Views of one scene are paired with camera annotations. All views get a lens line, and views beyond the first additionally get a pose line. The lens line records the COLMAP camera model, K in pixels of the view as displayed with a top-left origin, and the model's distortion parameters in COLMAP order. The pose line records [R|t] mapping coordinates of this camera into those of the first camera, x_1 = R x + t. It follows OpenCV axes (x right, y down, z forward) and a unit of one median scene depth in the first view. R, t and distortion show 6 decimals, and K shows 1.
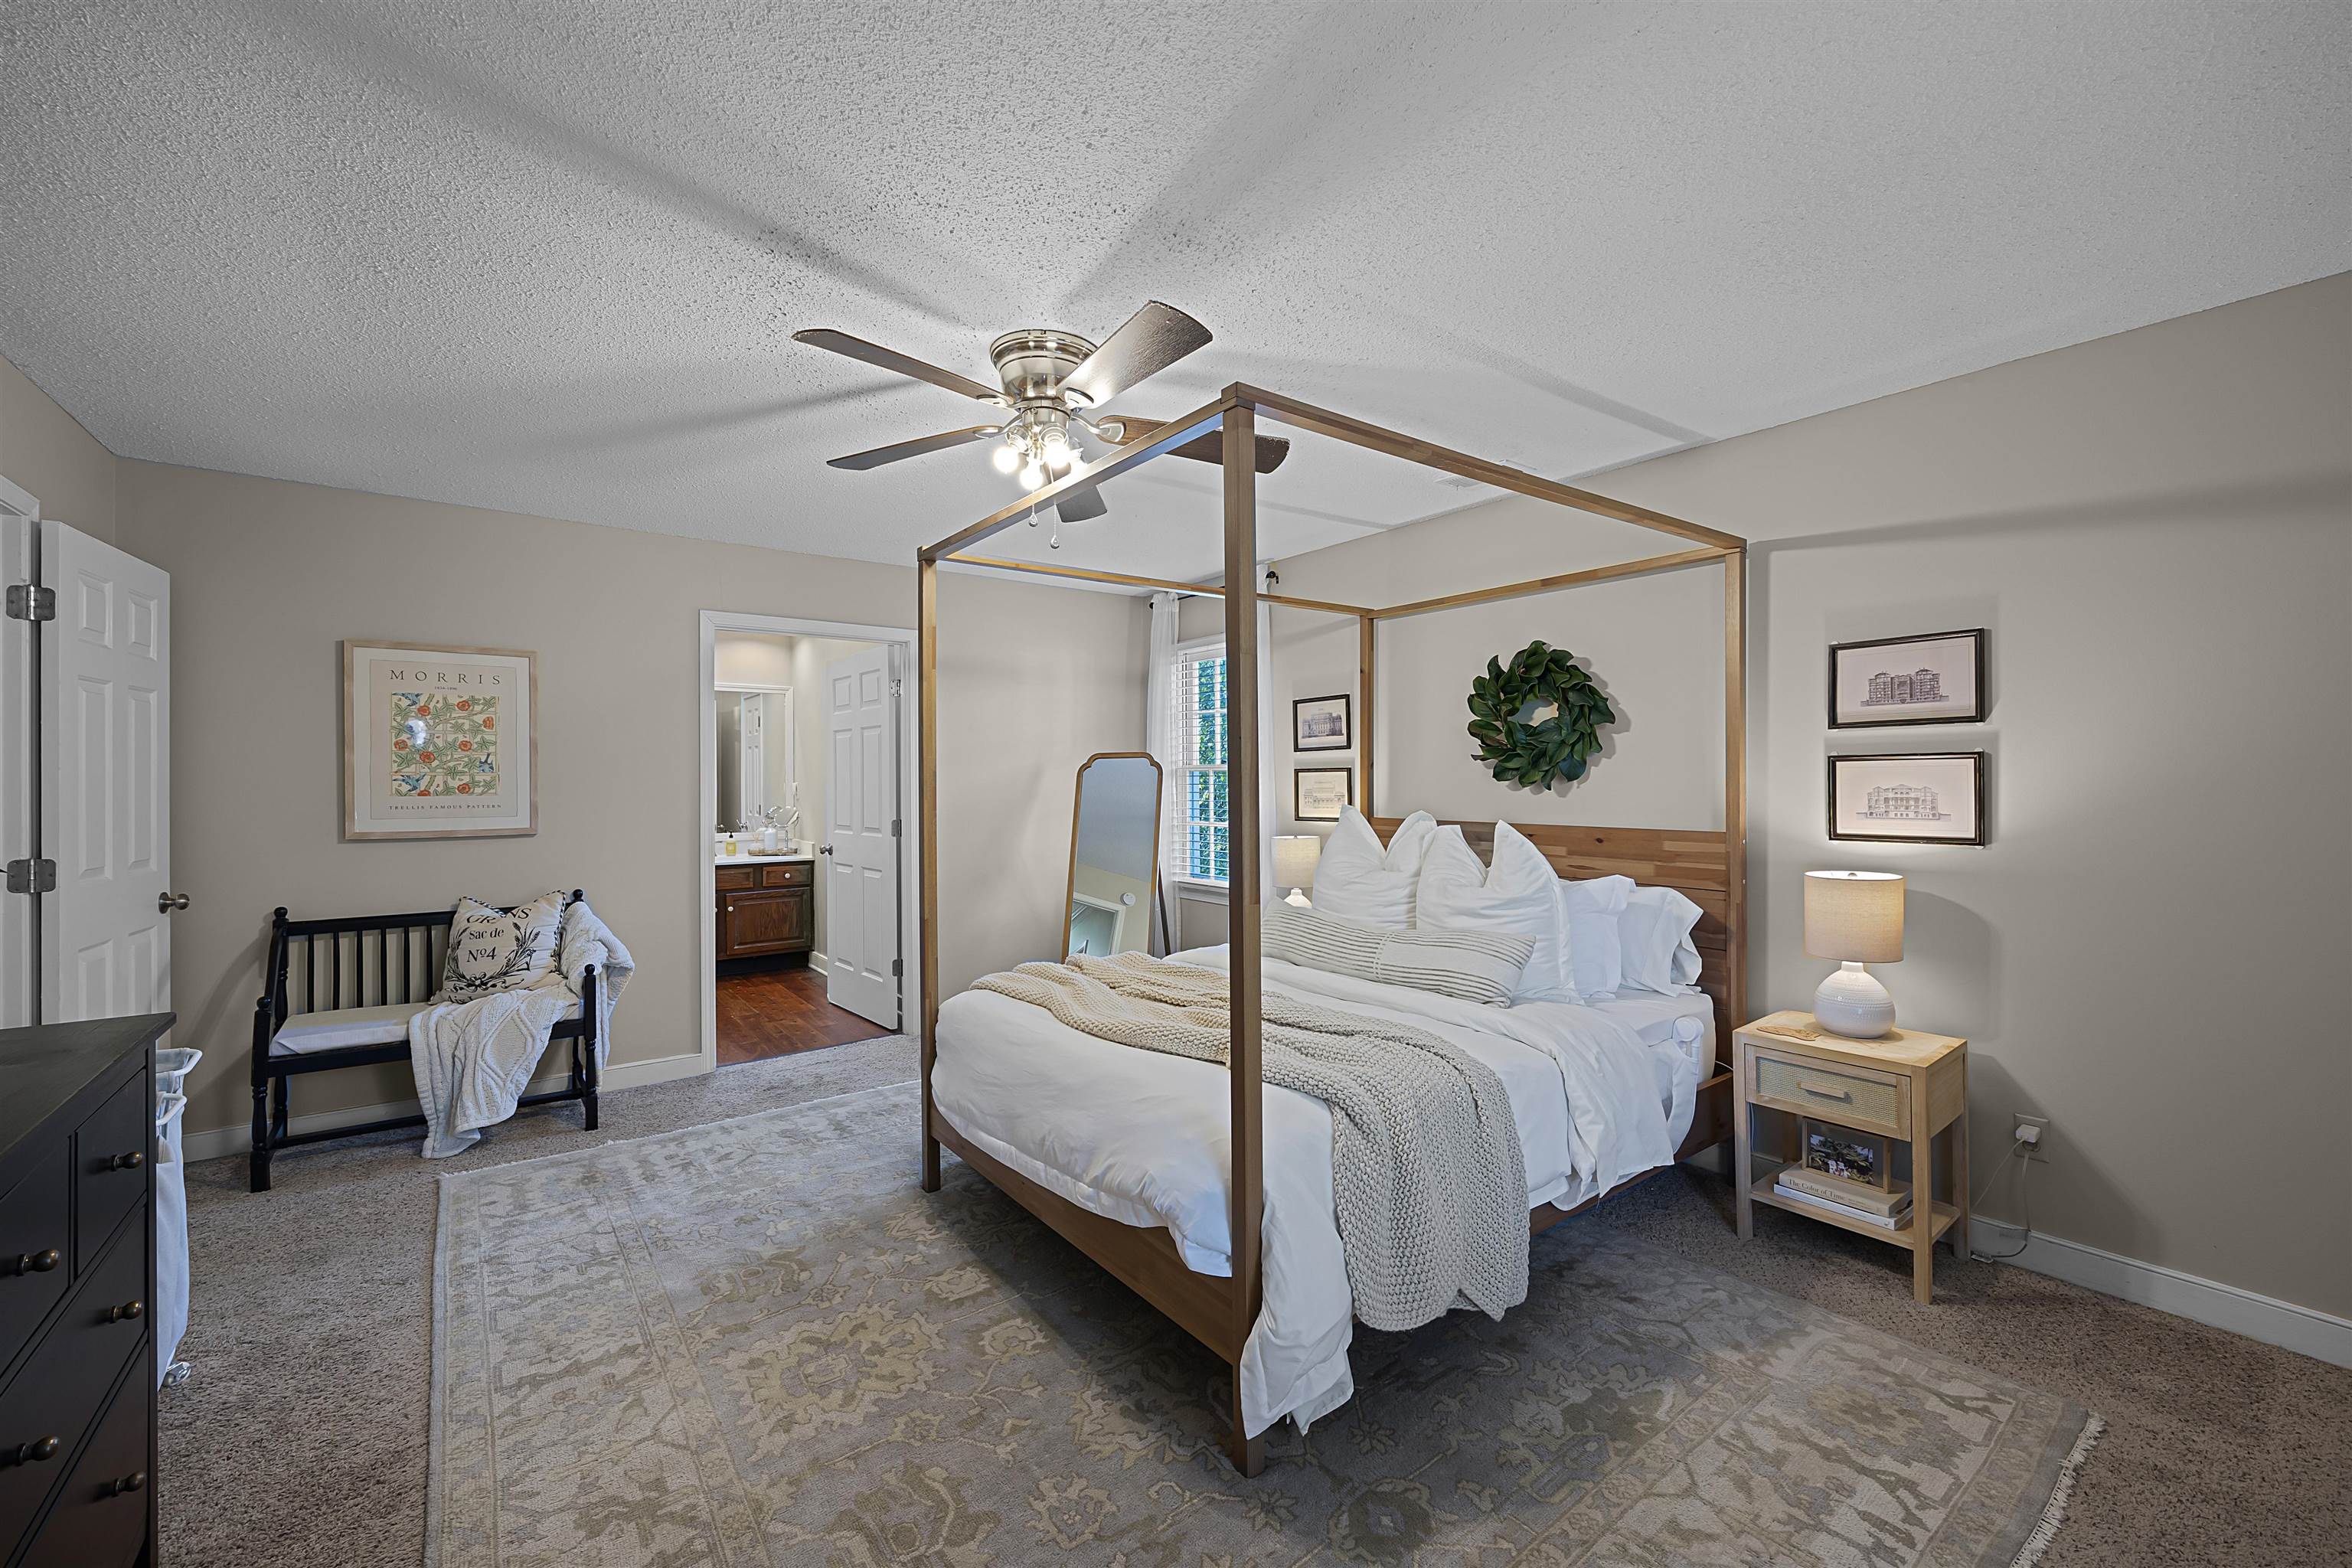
lens RADIAL K [[937.6, 0, 1177.9], [0, 937.6, 777.8], [0, 0, 1]] dist [-0.001033, 0.000142]
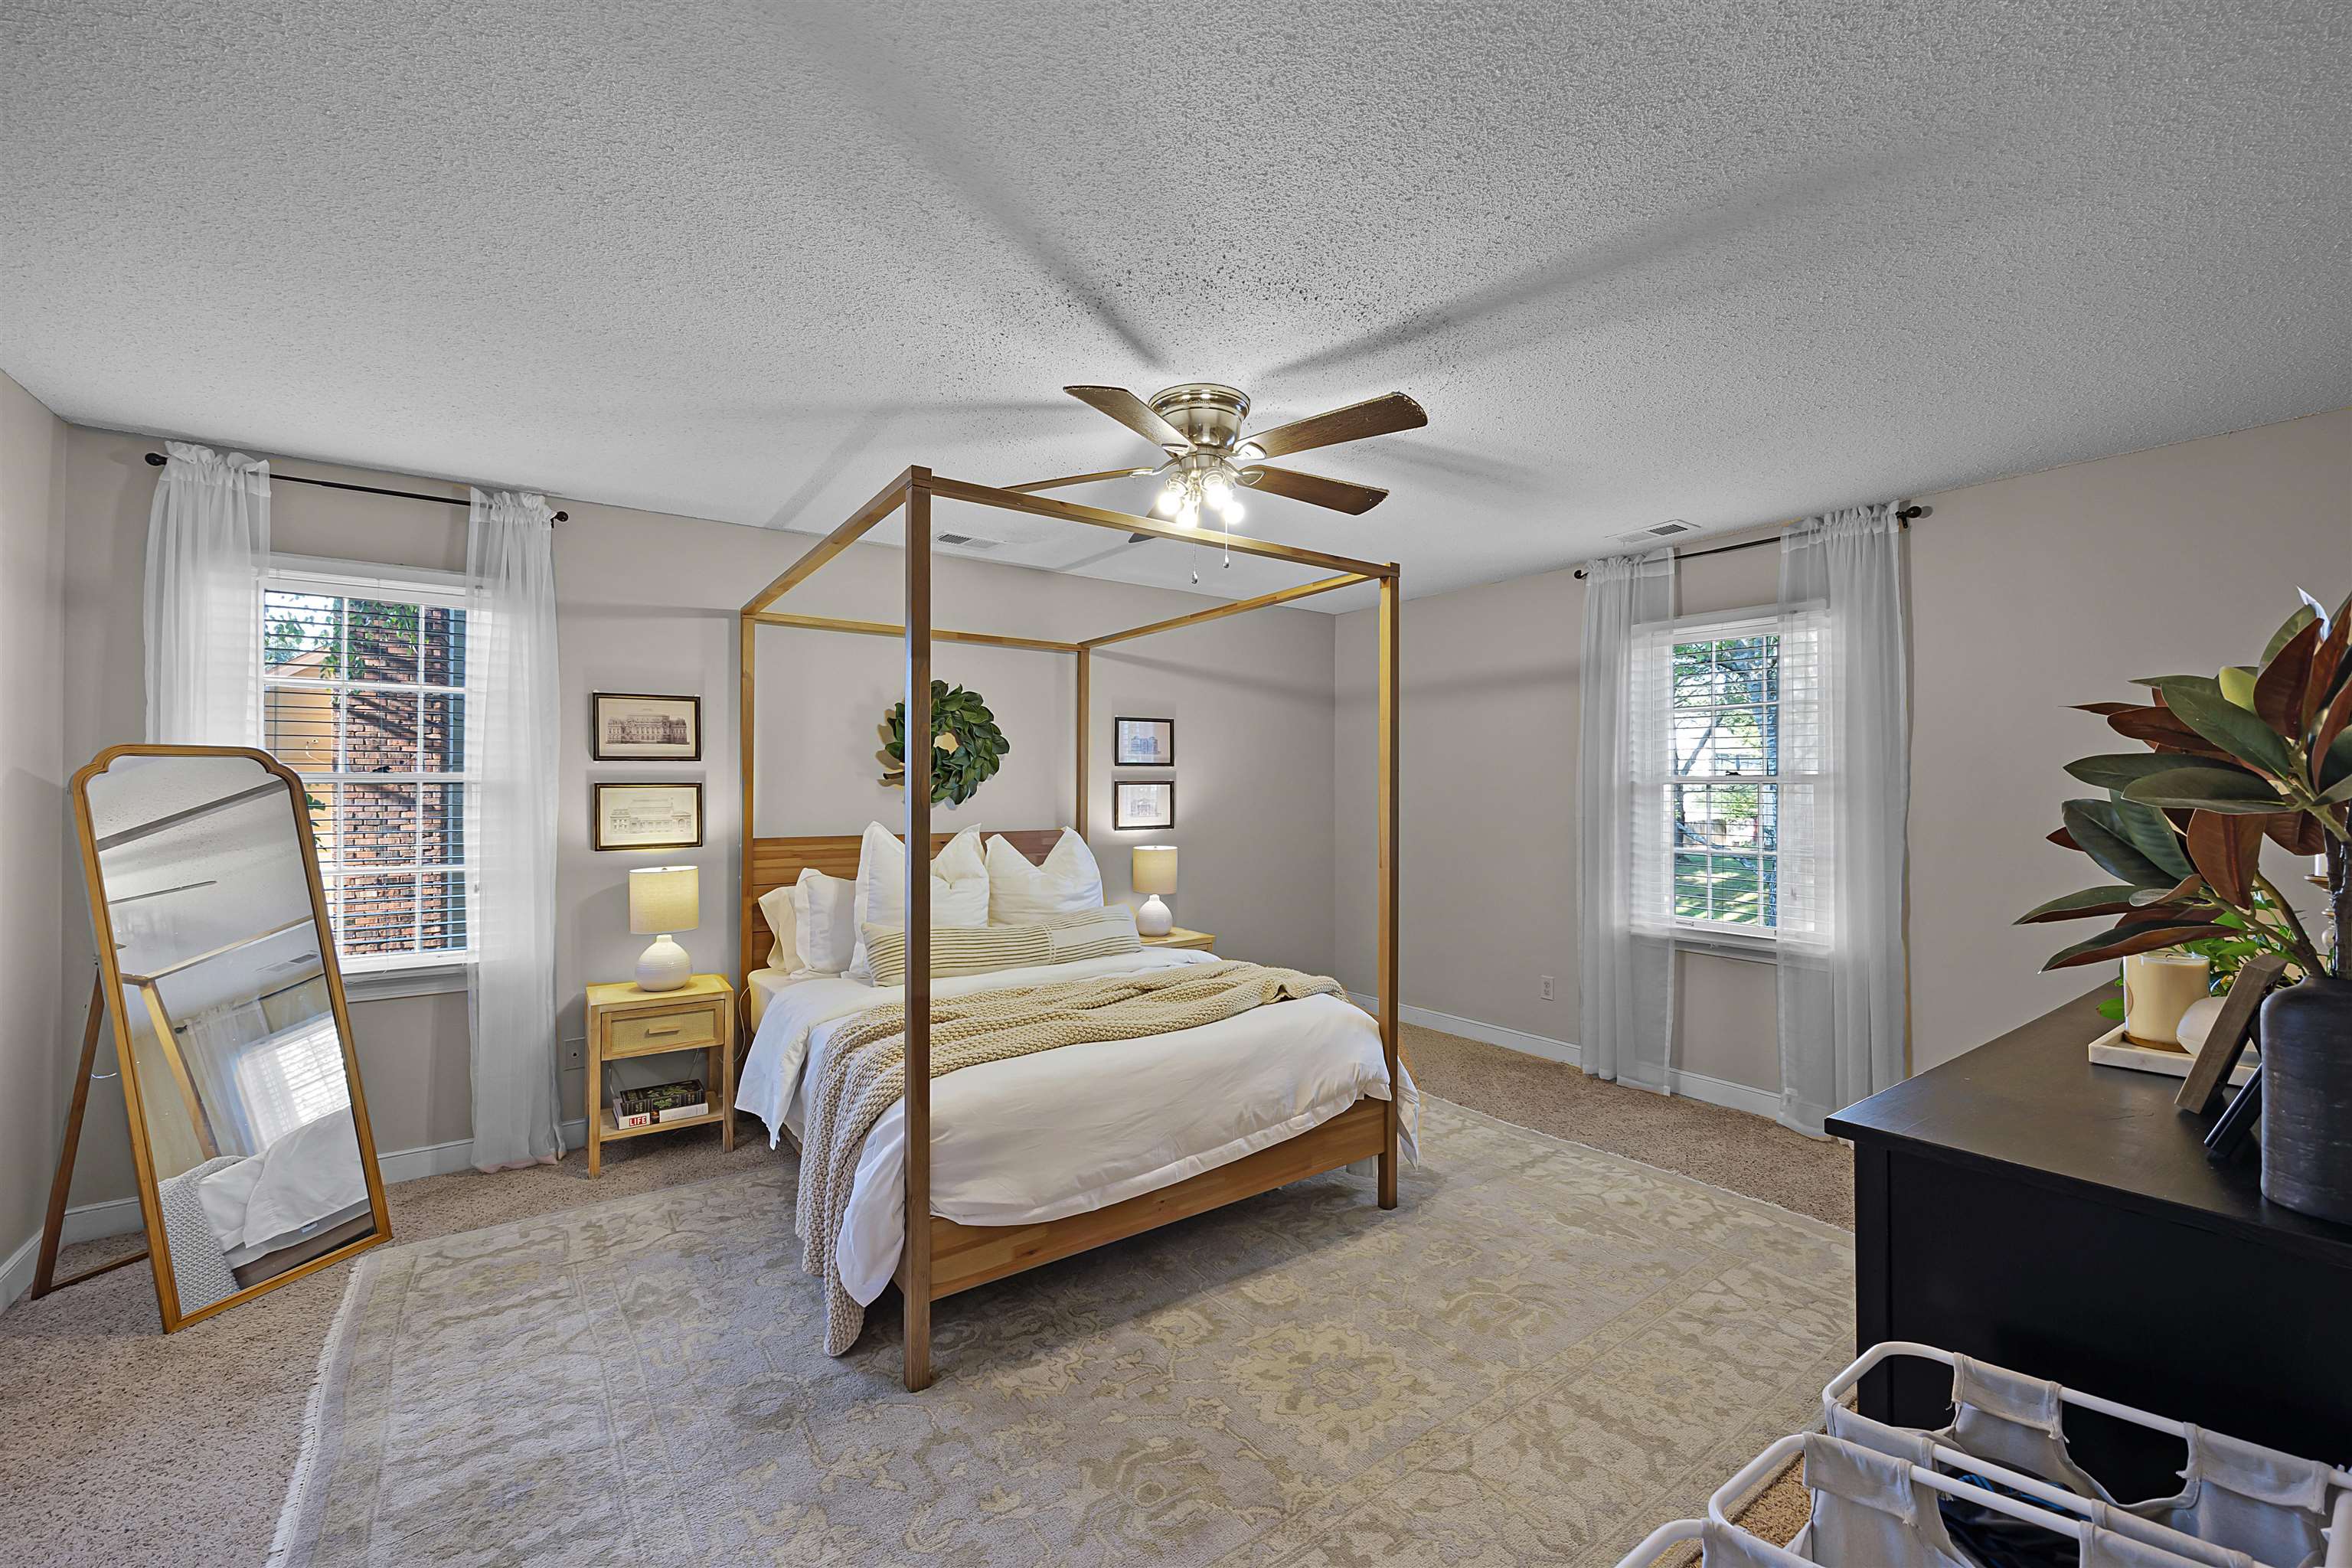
lens RADIAL K [[937.6, 0, 1177.9], [0, 937.6, 777.8], [0, 0, 1]] dist [-0.001033, 0.000142]
pose [[0.028591, 0.016784, 0.999450, -1.078058], [0.000100, 0.999859, -0.016793, -0.001661], [-0.999591, 0.000580, 0.028586, 0.880298]]
